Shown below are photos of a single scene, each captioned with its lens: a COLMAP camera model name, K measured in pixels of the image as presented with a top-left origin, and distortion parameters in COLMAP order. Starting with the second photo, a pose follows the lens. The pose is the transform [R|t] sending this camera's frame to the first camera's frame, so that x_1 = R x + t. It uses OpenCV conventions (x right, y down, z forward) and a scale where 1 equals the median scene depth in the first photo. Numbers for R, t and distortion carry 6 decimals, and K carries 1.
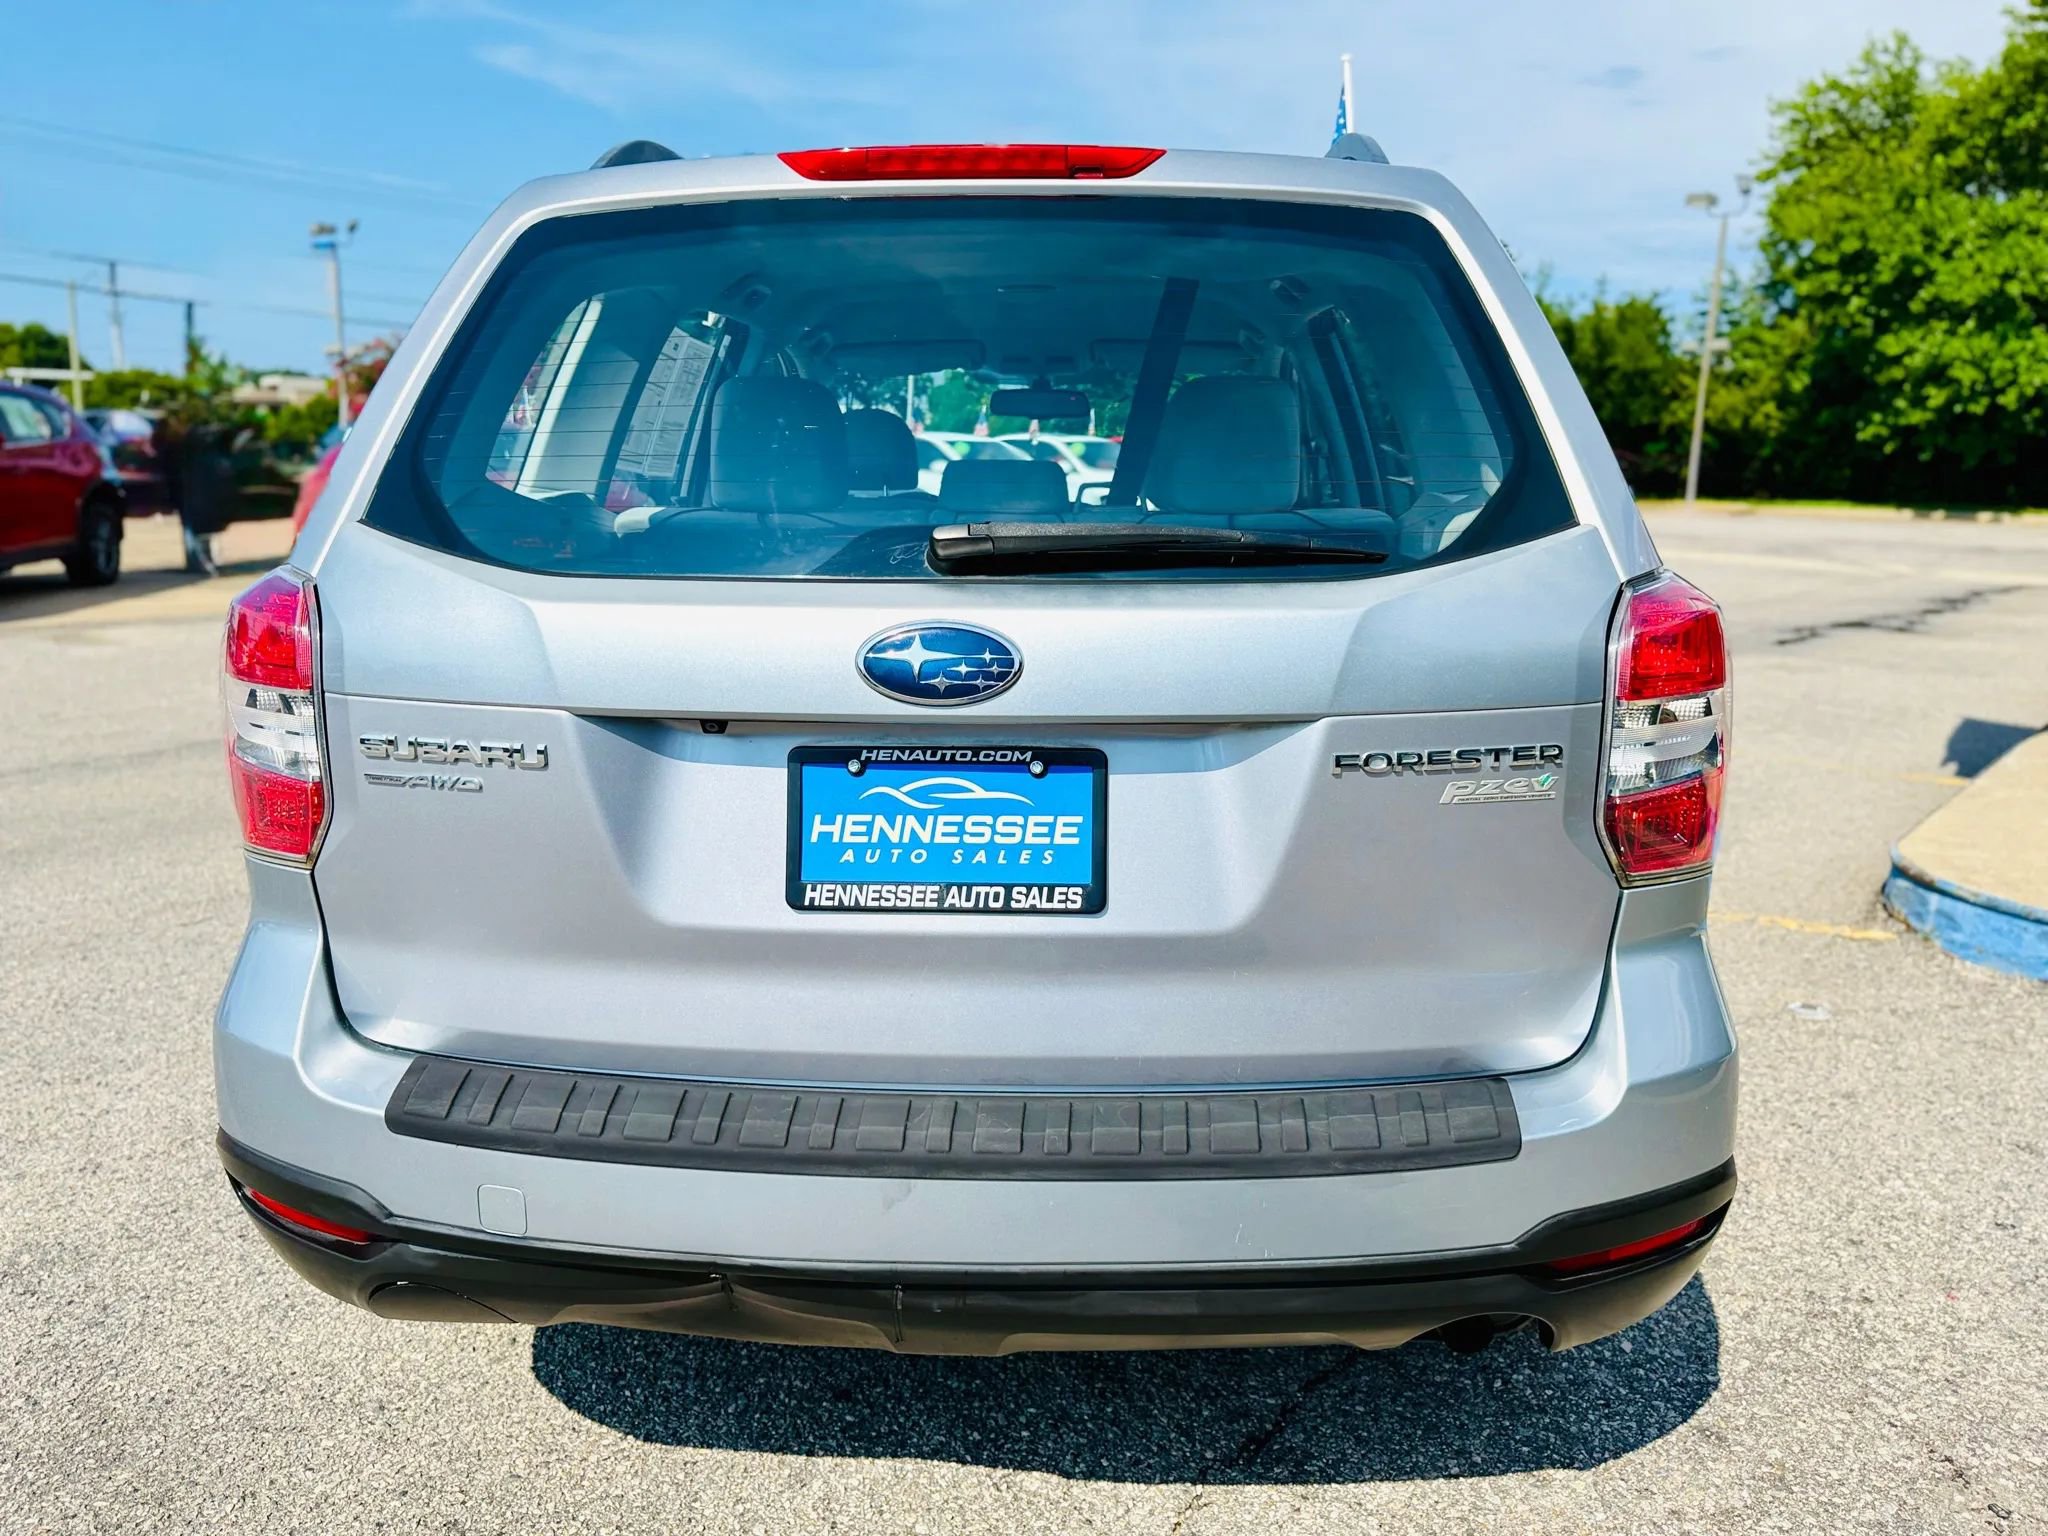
lens RADIAL K [[1425.1, 0, 1024.0], [0, 1425.1, 768.0], [0, 0, 1]] dist [0.084839, -0.110148]
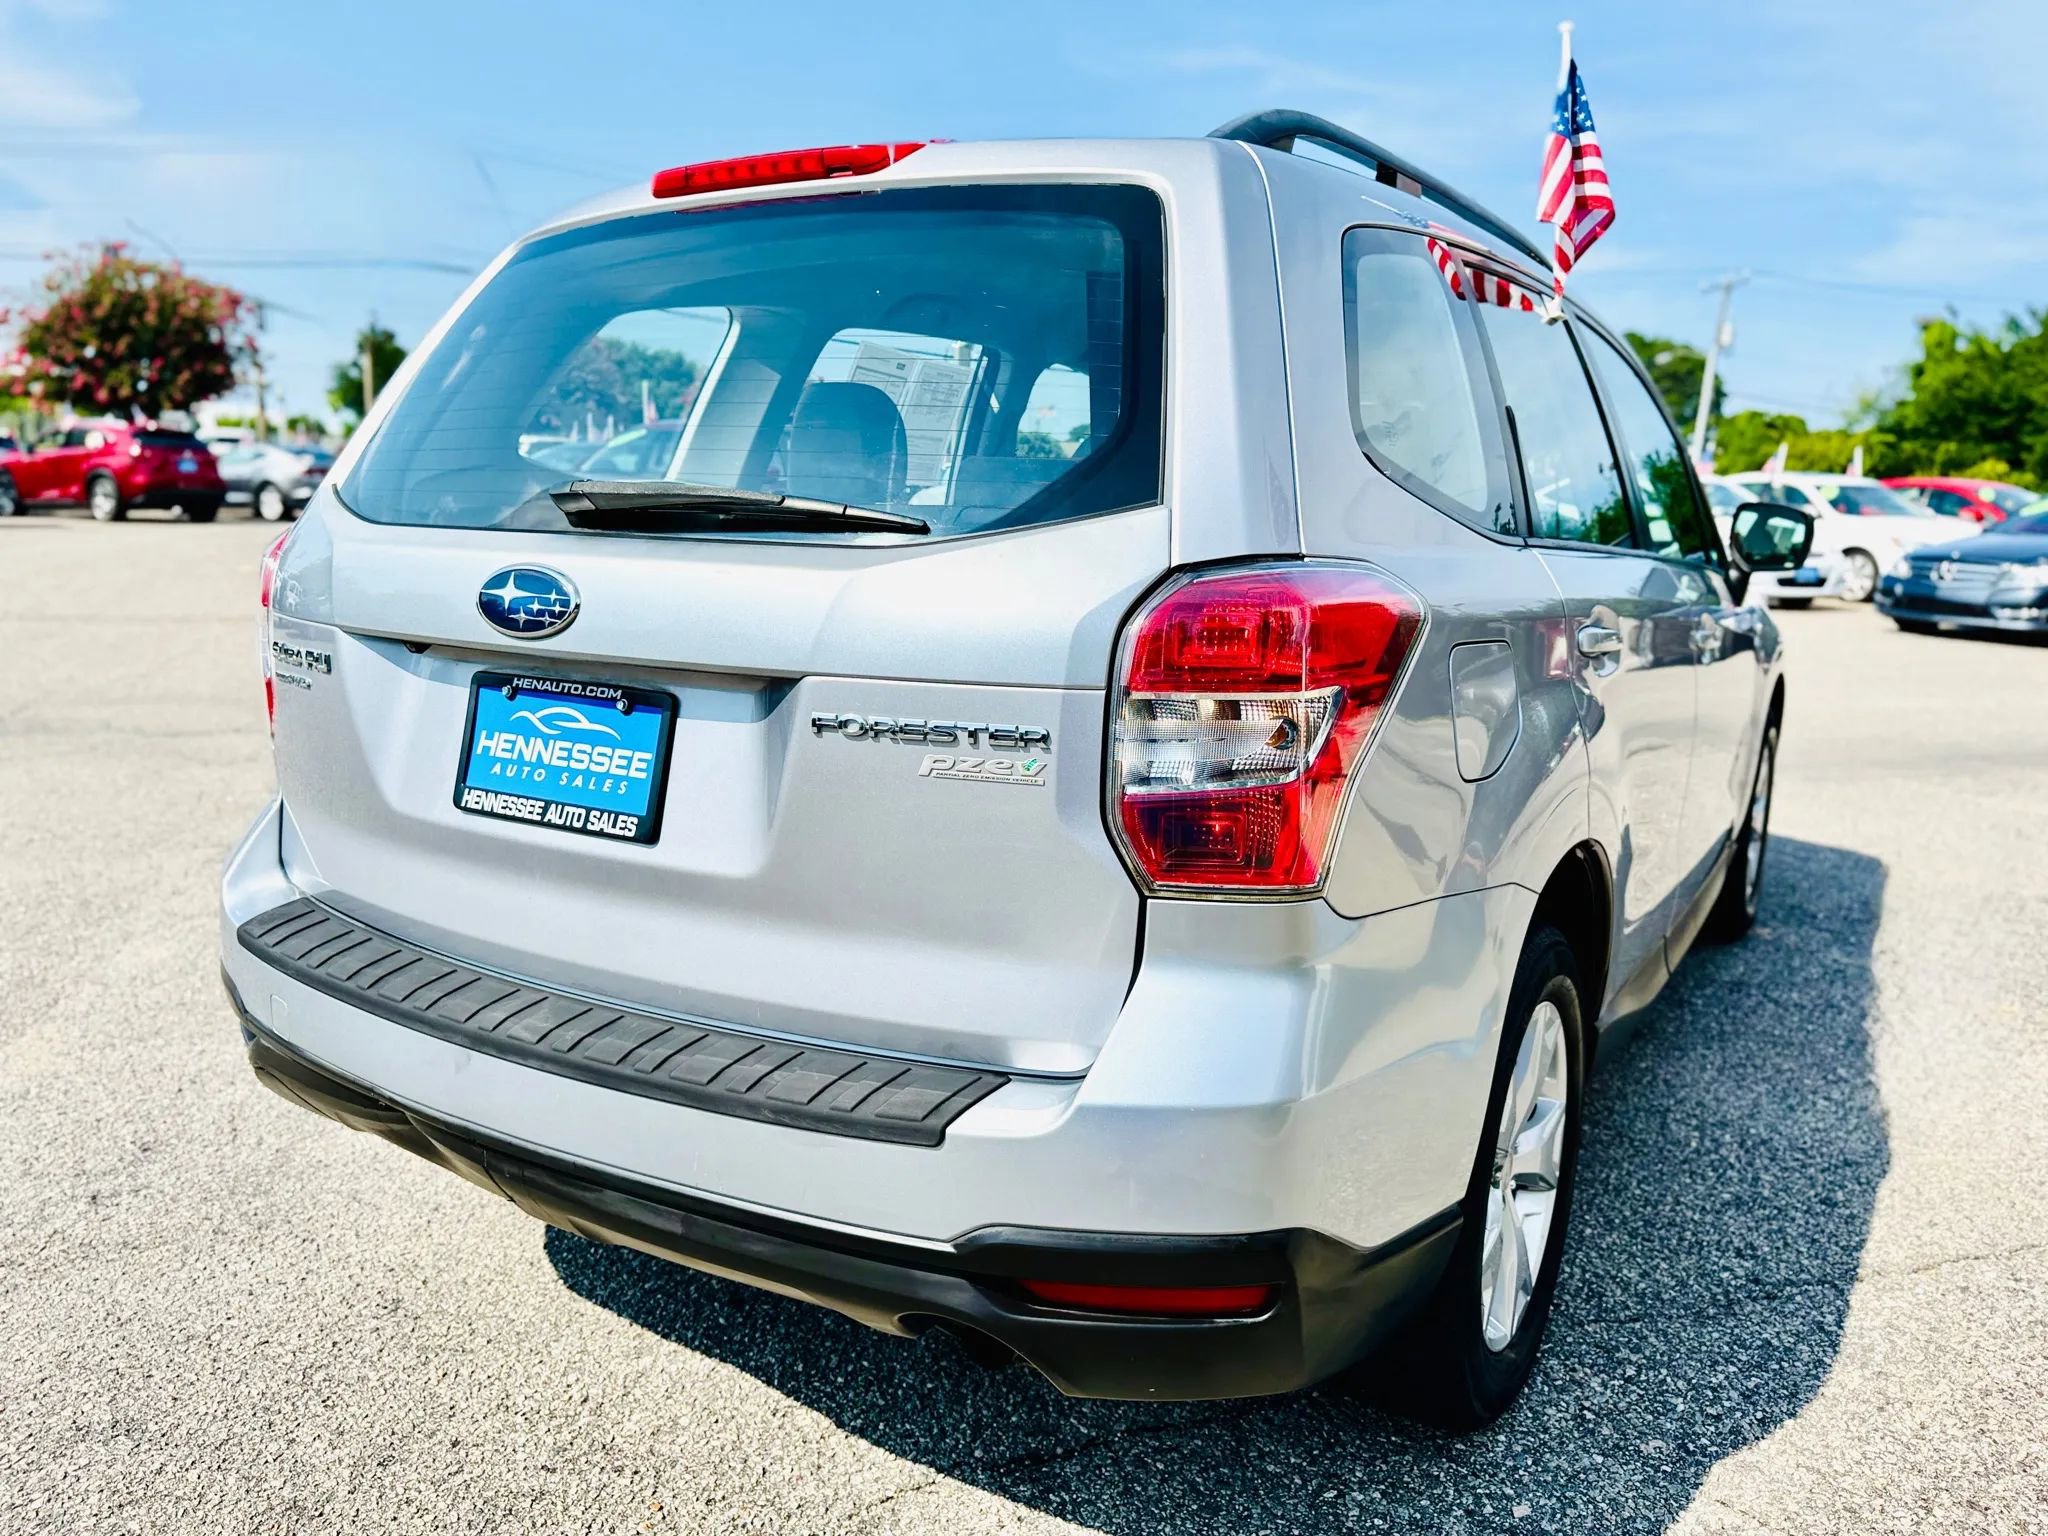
lens RADIAL K [[1425.1, 0, 1024.0], [0, 1425.1, 768.0], [0, 0, 1]] dist [0.084839, -0.110148]
pose [[0.883040, 0.104596, -0.457494, 0.788034], [-0.117767, 0.993041, -0.000273, 0.011609], [0.454282, 0.054119, 0.889213, 0.161039]]
